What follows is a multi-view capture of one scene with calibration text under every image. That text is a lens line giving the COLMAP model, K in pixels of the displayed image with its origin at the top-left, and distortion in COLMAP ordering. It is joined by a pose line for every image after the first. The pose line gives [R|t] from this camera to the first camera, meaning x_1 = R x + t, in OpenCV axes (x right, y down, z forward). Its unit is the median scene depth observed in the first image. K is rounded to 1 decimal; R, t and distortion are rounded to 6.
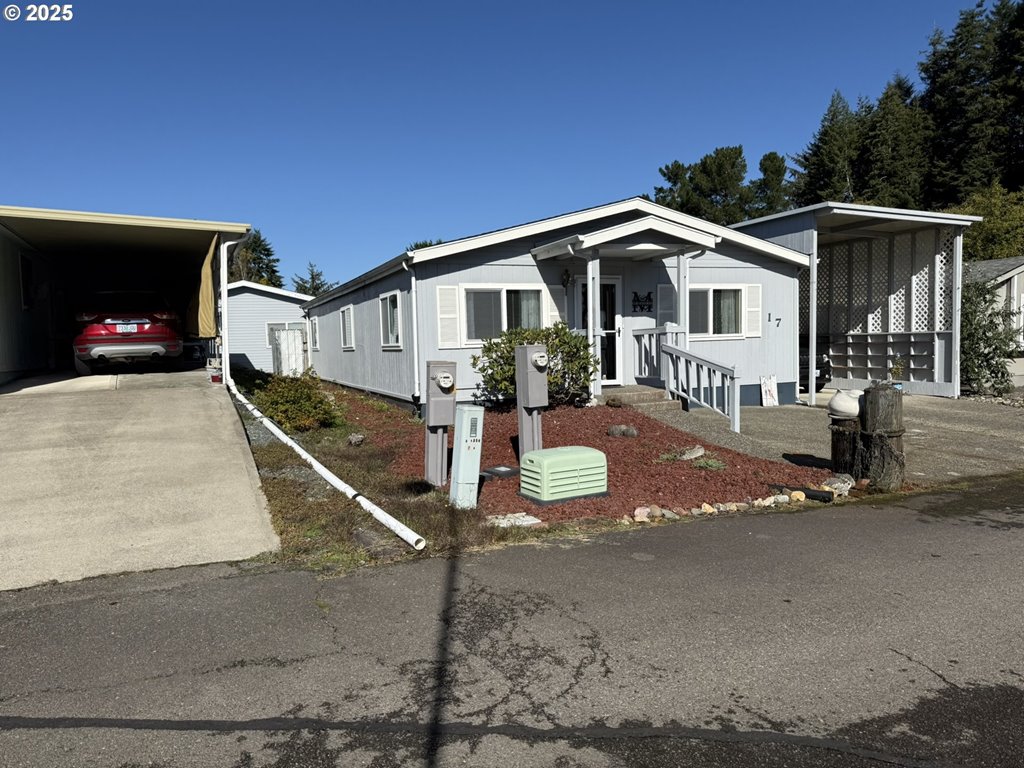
lens RADIAL K [[640.9, 0, 510.4], [0, 640.9, 391.2], [0, 0, 1]] dist [0.049736, -0.028913]
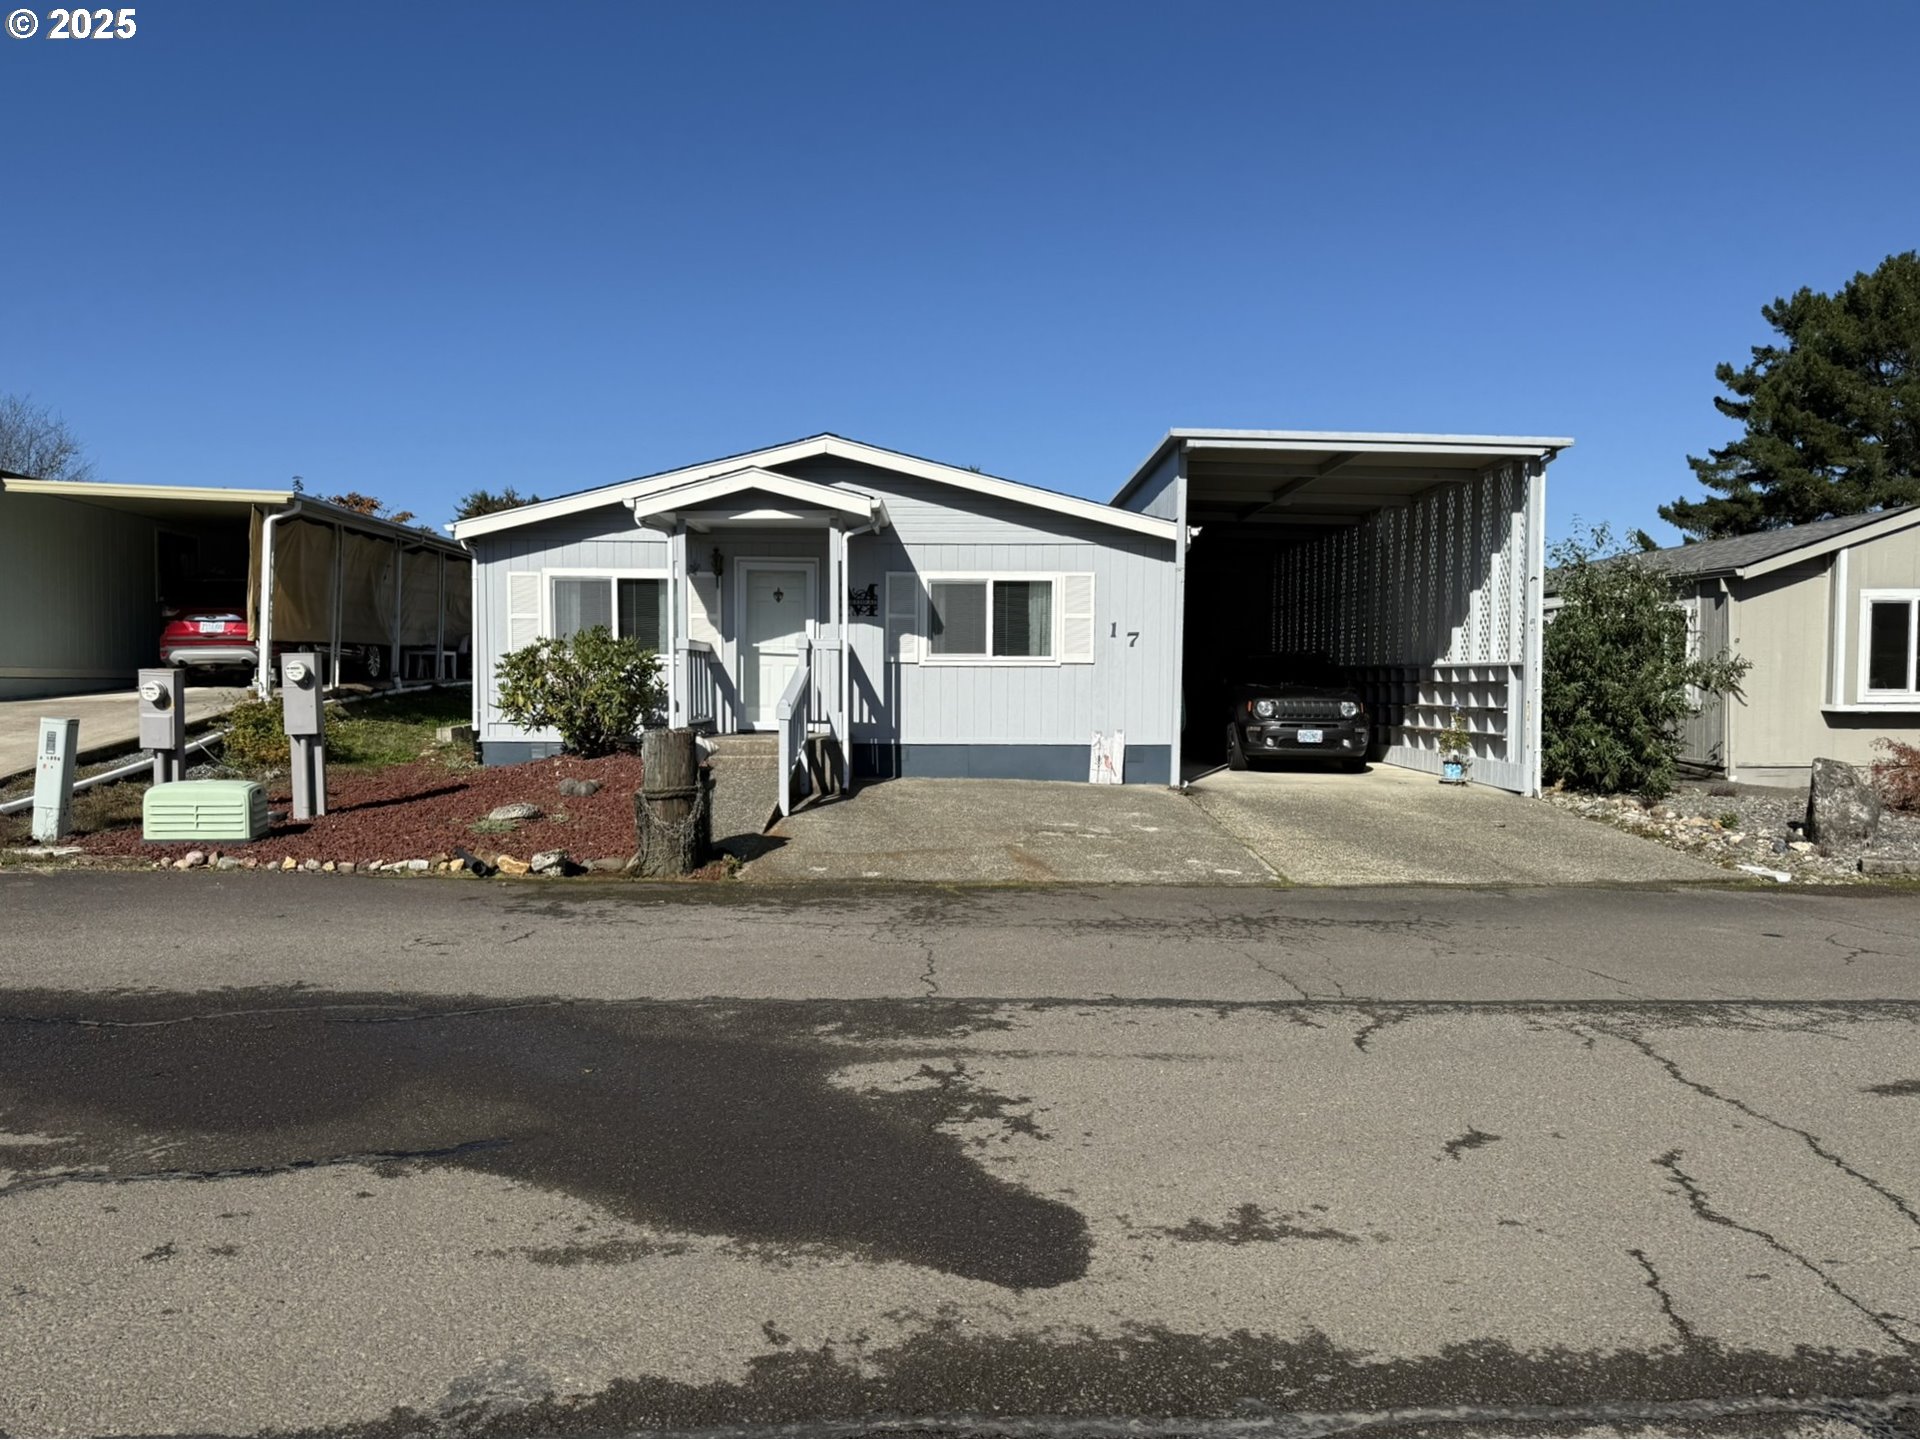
lens RADIAL K [[1201.7, 0, 975.3], [0, 1201.7, 743.9], [0, 0, 1]] dist [0.049736, -0.028913]
pose [[0.939572, 0.050047, -0.338673, 0.701074], [-0.054907, 0.998480, -0.004777, -0.000909], [0.337919, 0.023084, 0.940892, -0.049263]]
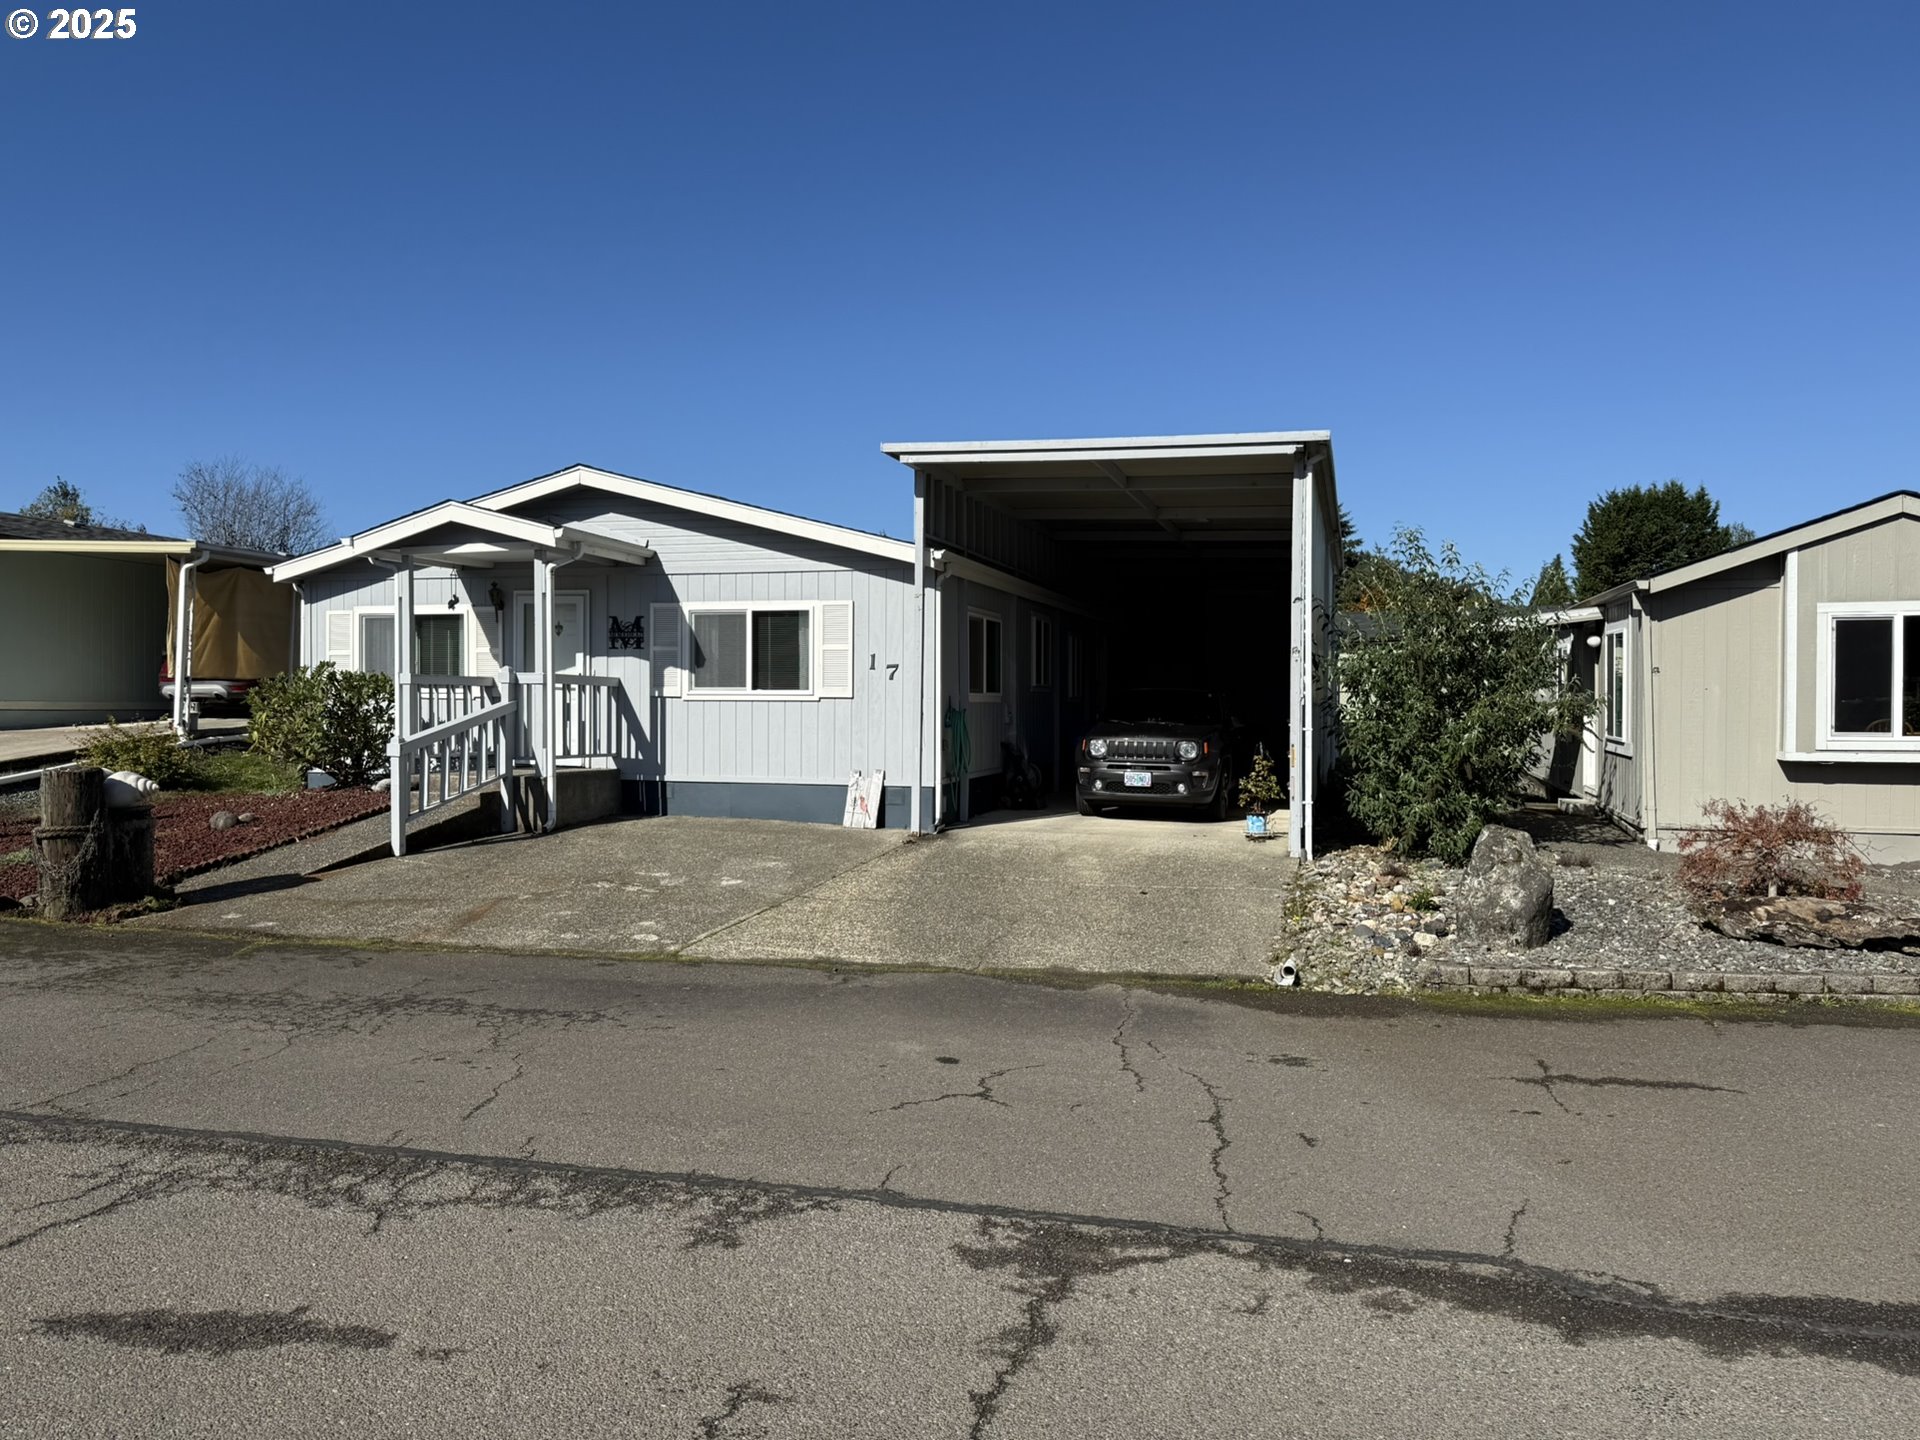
lens RADIAL K [[1201.7, 0, 1030.7], [0, 1201.7, 724.7], [0, 0, 1]] dist [0.049736, -0.028913]
pose [[0.818506, 0.043028, -0.572885, 1.155535], [-0.070533, 0.997174, -0.025877, -0.049117], [0.570152, 0.061588, 0.819227, 0.286779]]
